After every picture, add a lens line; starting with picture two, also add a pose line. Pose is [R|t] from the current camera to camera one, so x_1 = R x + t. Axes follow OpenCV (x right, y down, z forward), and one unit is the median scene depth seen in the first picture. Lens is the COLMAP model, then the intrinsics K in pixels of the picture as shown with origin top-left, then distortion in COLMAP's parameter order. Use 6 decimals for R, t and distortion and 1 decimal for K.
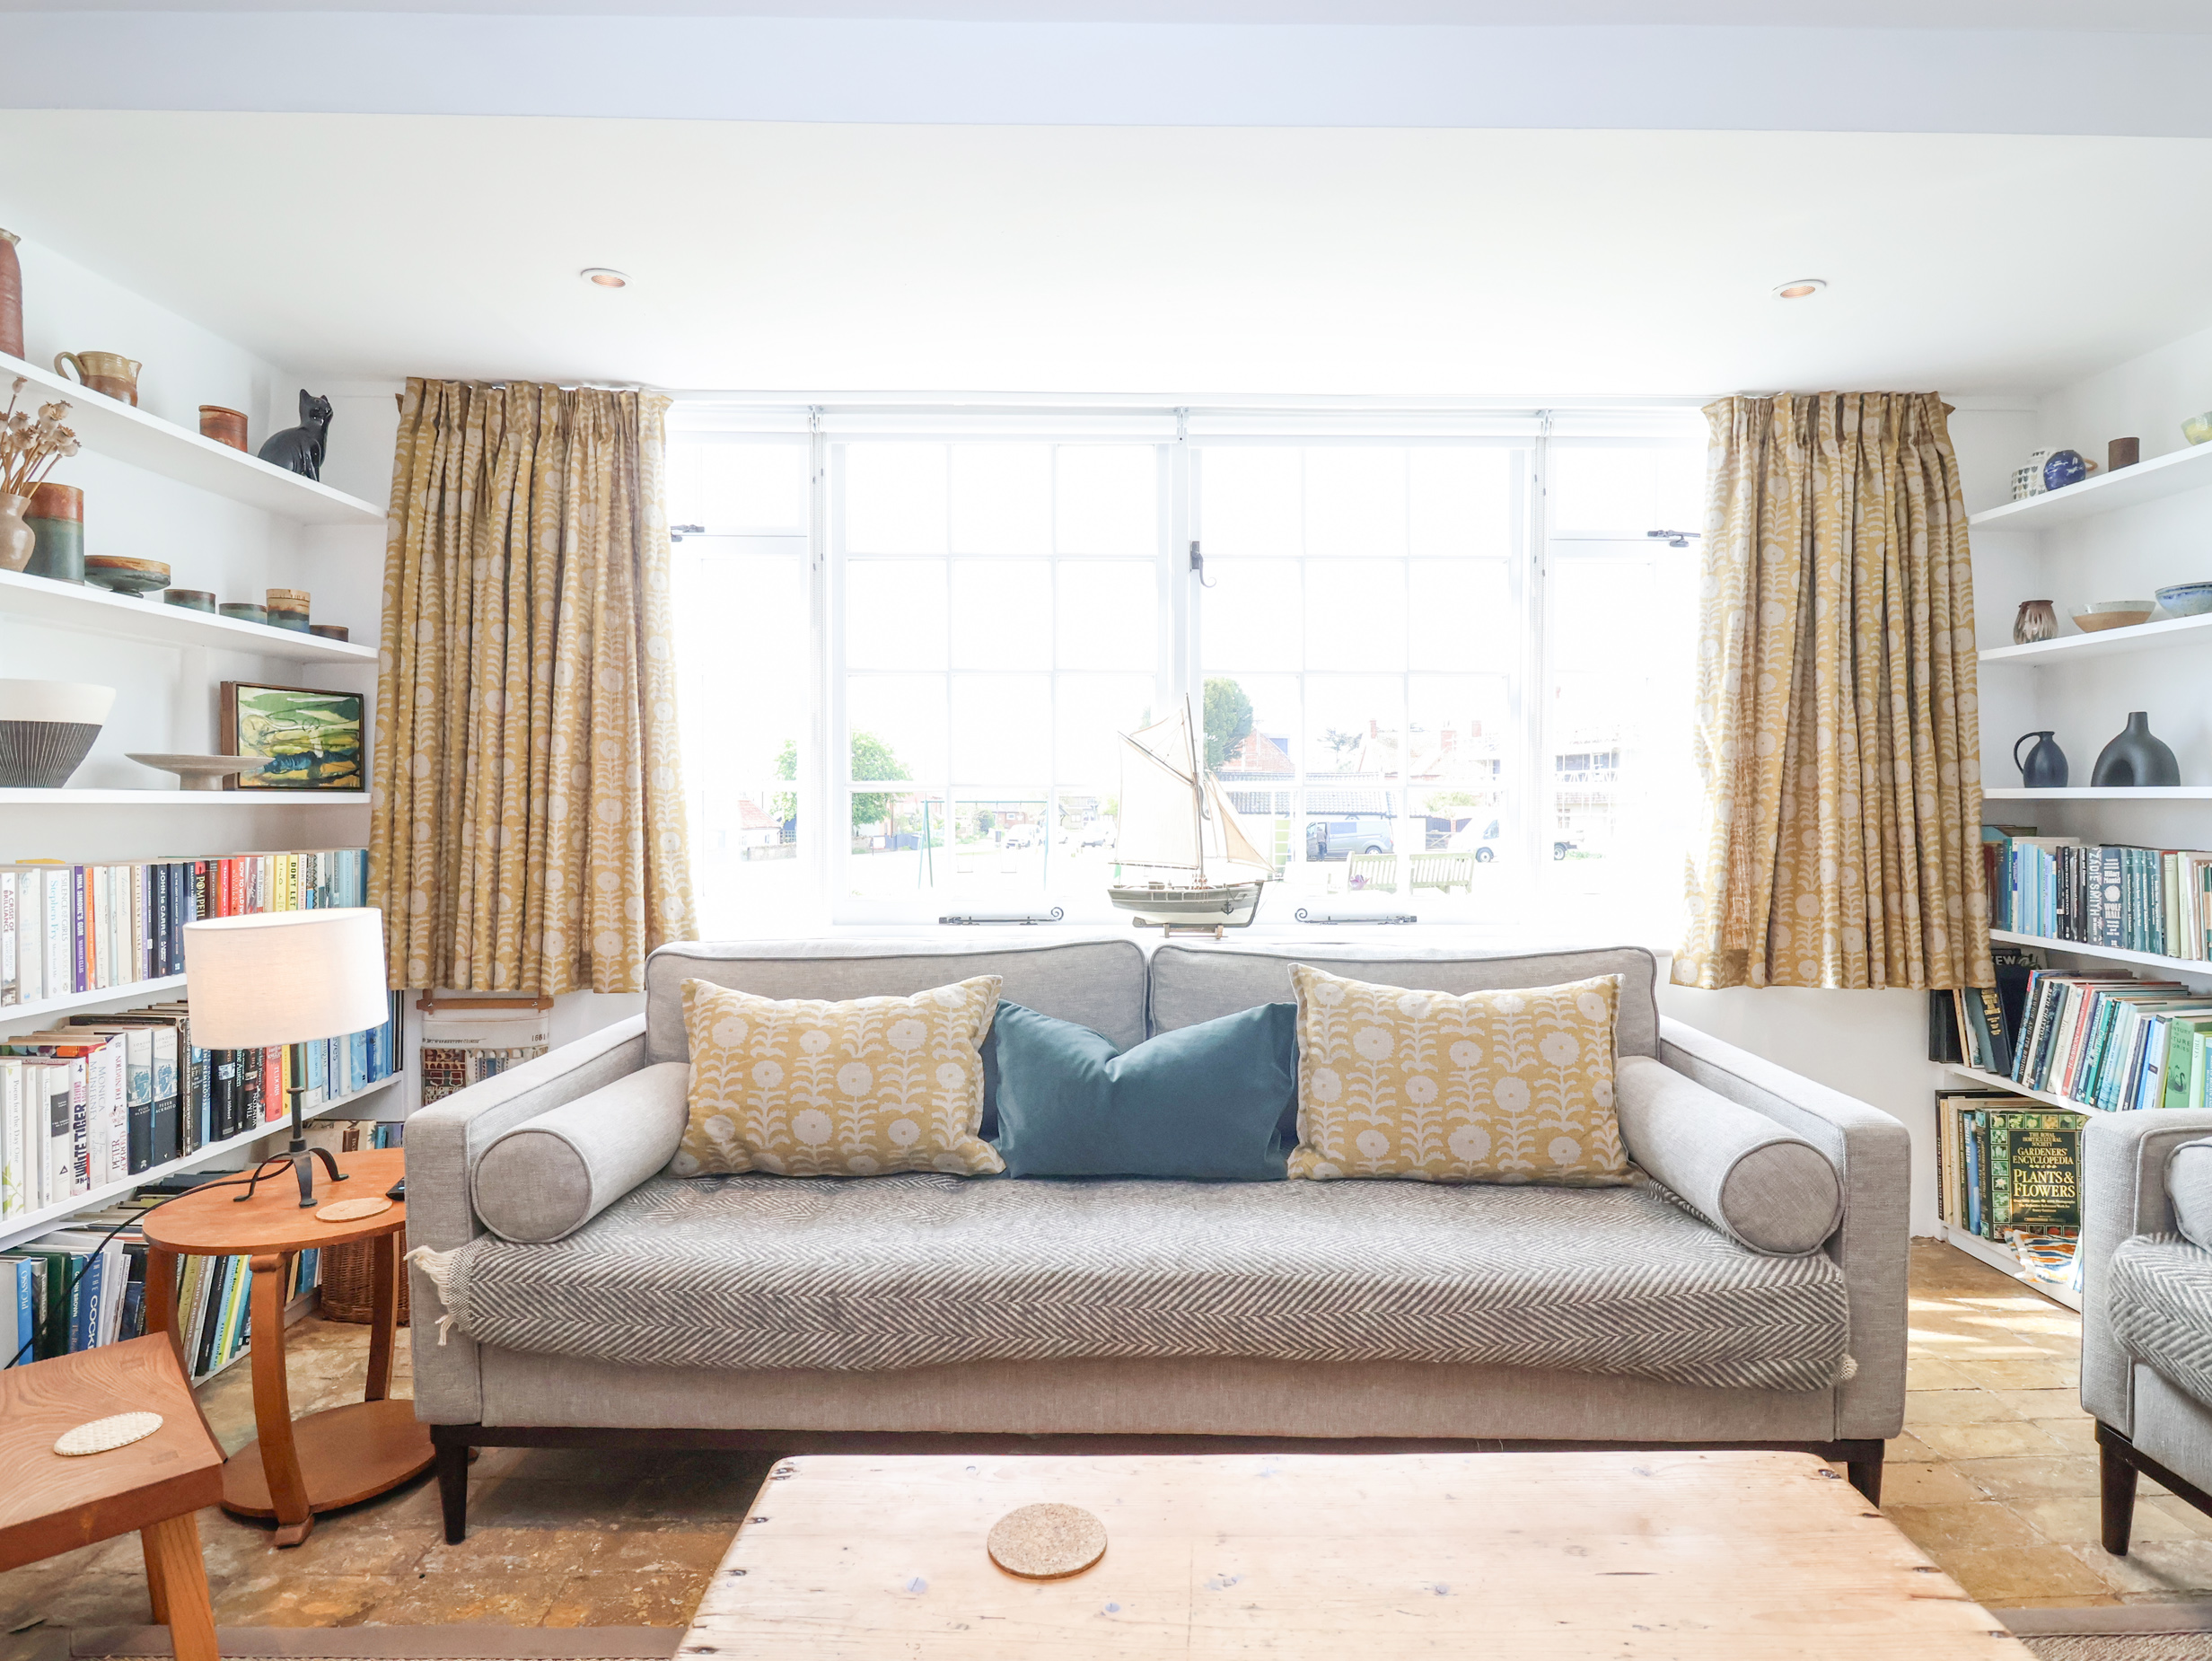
lens RADIAL K [[1156.3, 0, 1103.7], [0, 1156.3, 840.9], [0, 0, 1]] dist [0.002041, -0.014545]
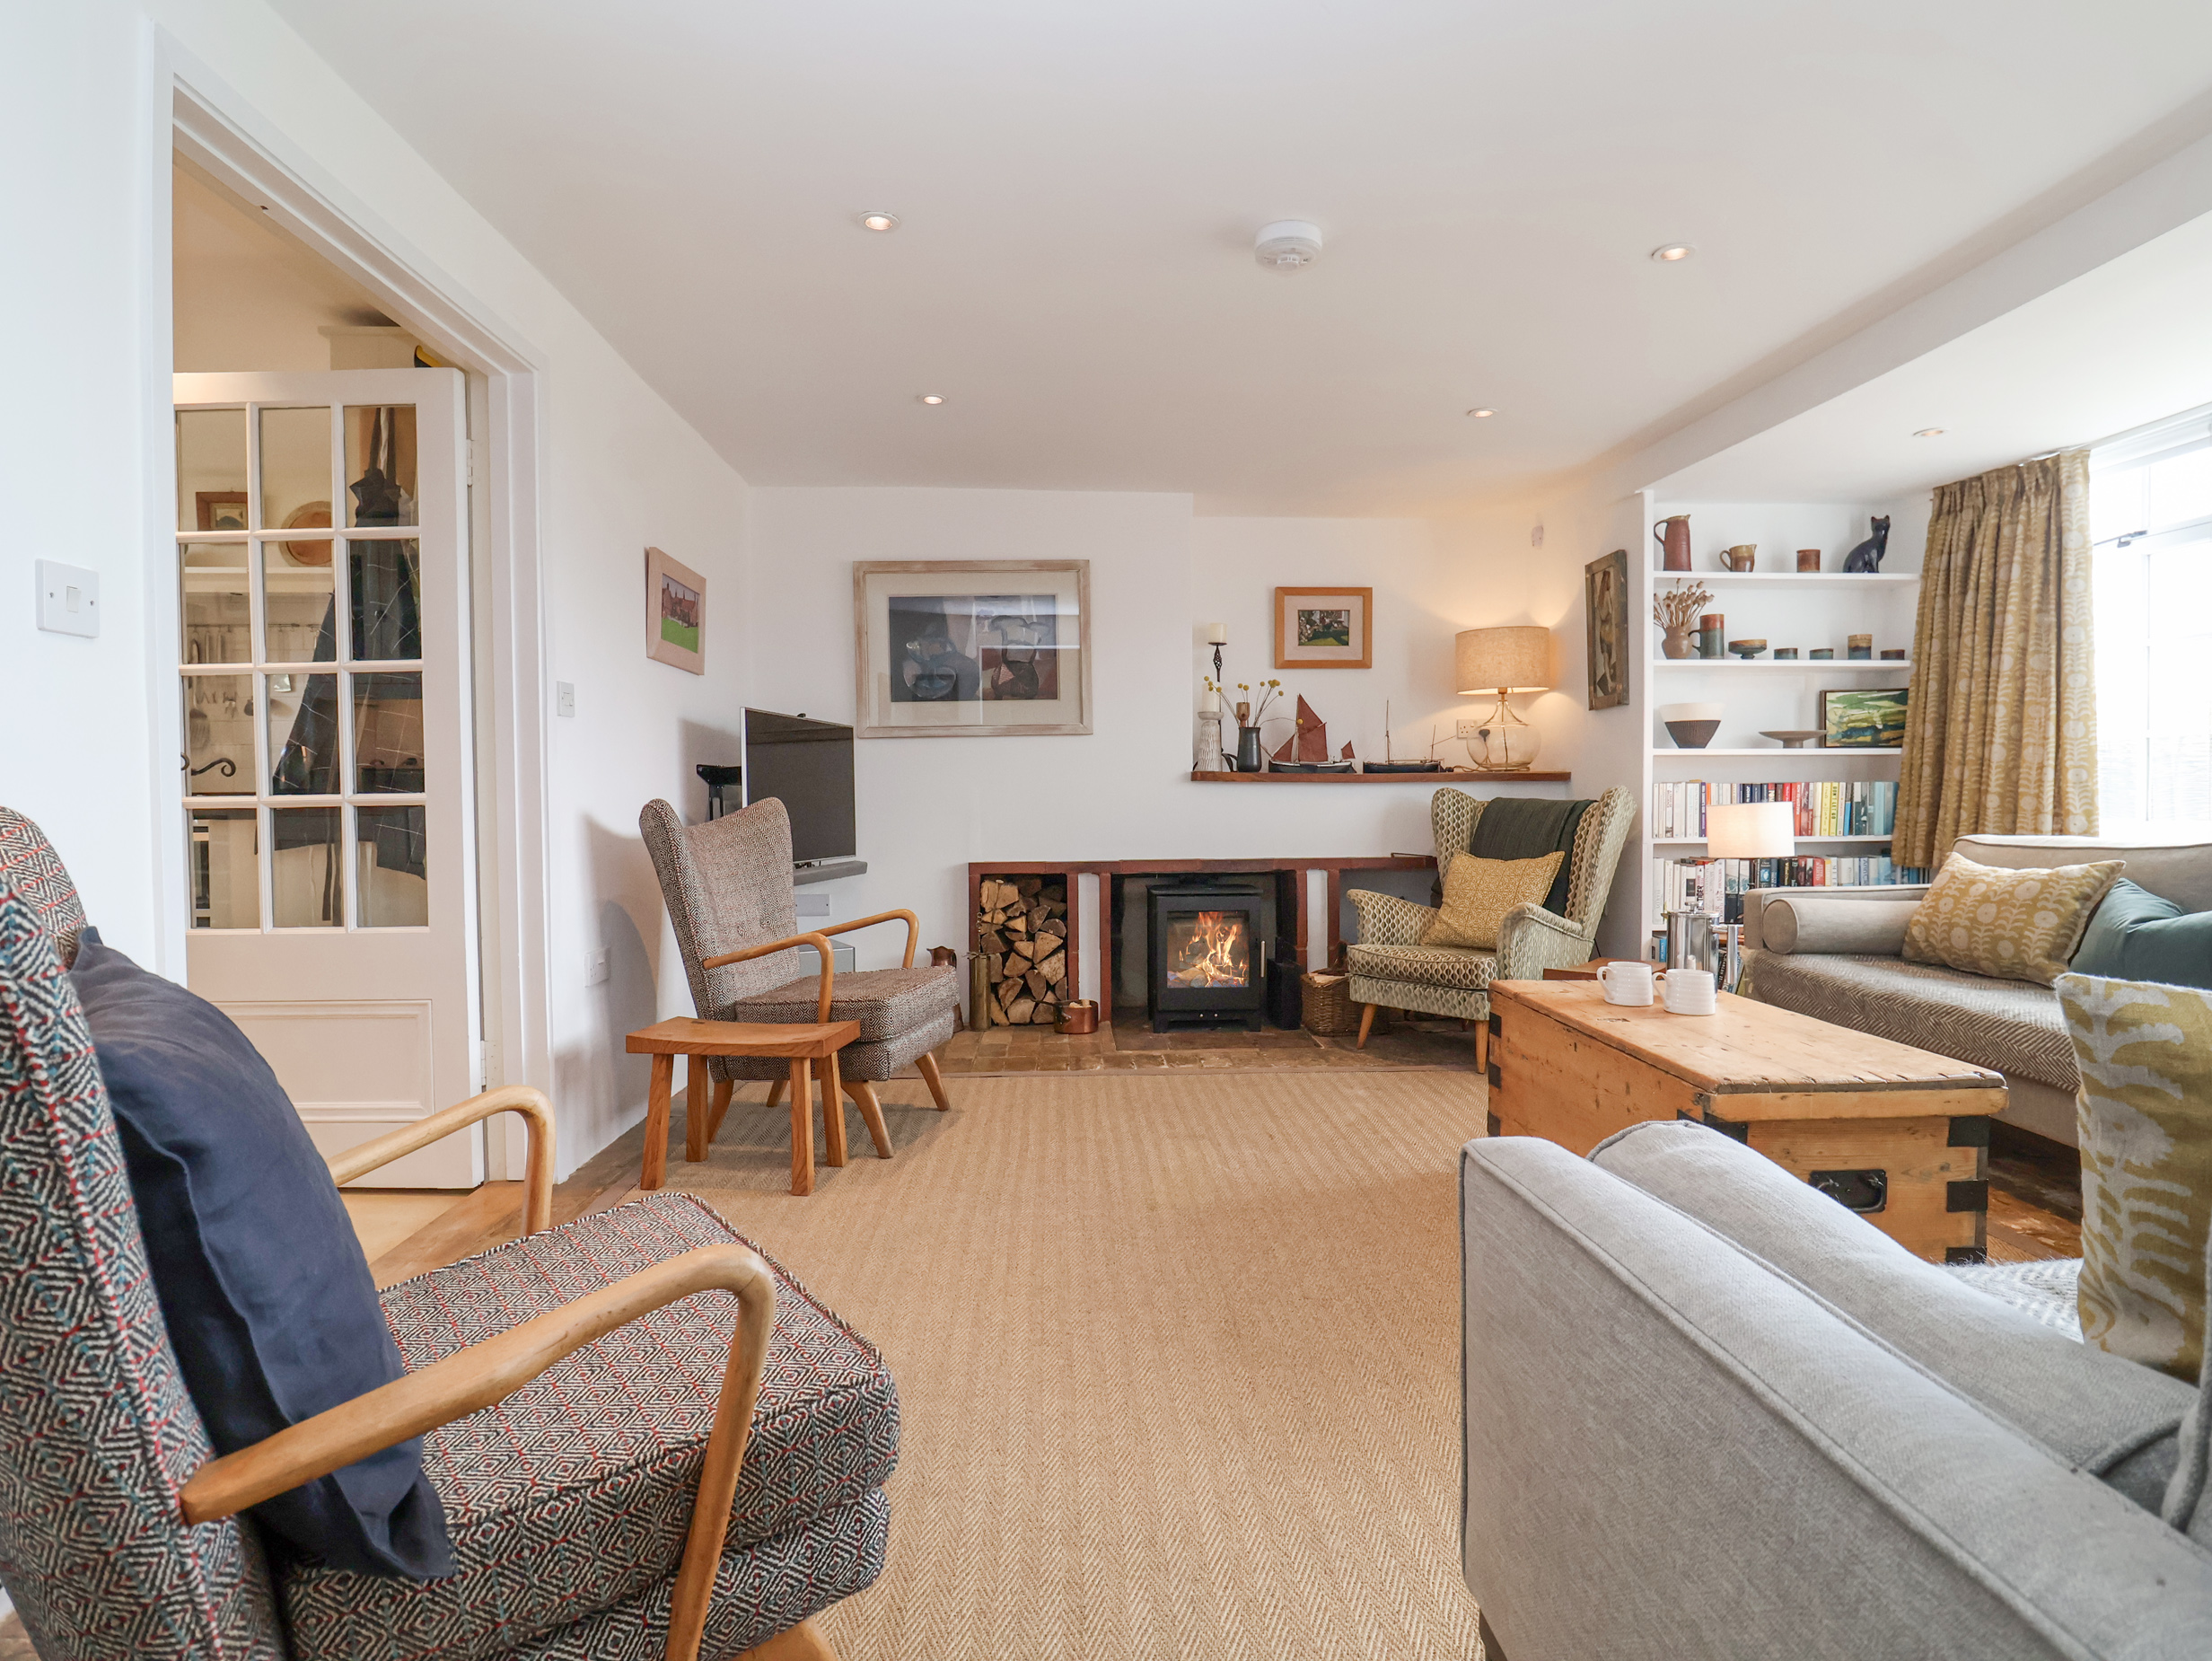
lens RADIAL K [[1156.3, 0, 1122.2], [0, 1156.3, 821.5], [0, 0, 1]] dist [0.002041, -0.014545]
pose [[0.051077, 0.023363, -0.998421, 0.958880], [-0.024585, 0.999453, 0.022129, 0.054480], [0.998392, 0.023416, 0.051624, -0.201322]]
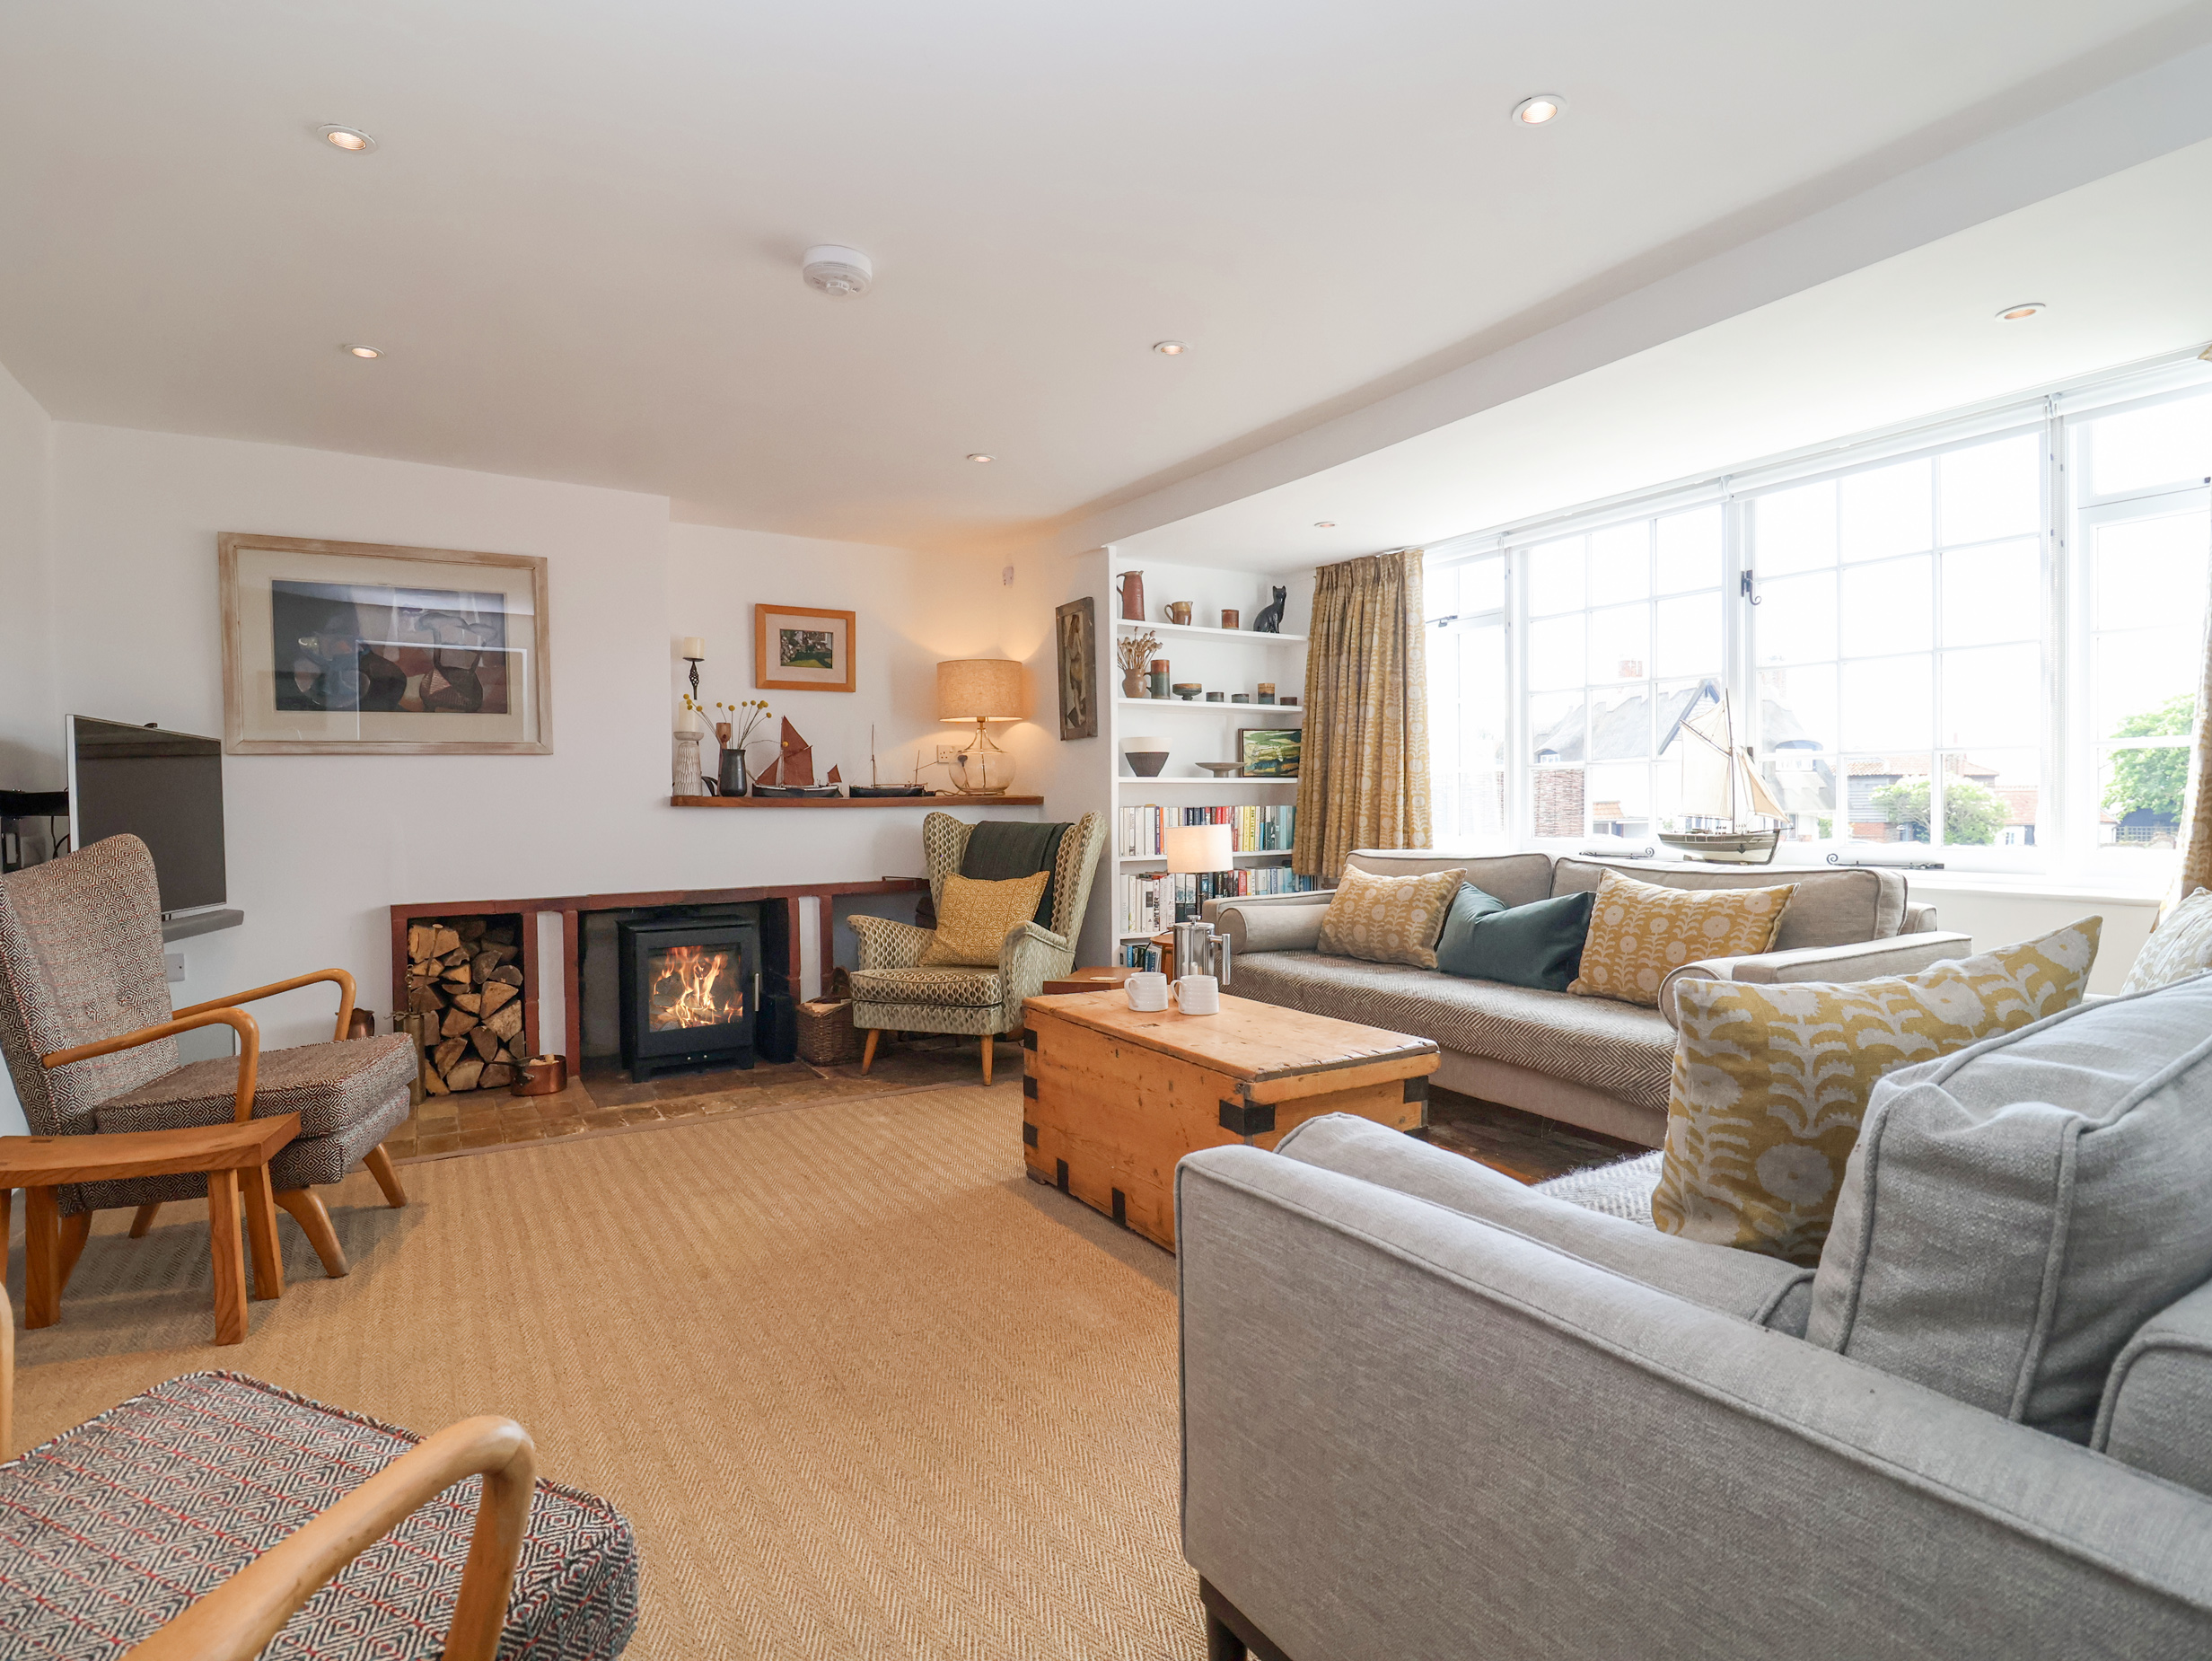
lens RADIAL K [[1156.3, 0, 1126.4], [0, 1156.3, 827.9], [0, 0, 1]] dist [0.002041, -0.014545]
pose [[0.521958, 0.011335, -0.852896, 0.932364], [-0.015971, 0.999866, 0.003514, 0.043498], [0.852821, 0.011787, 0.522070, -0.312669]]
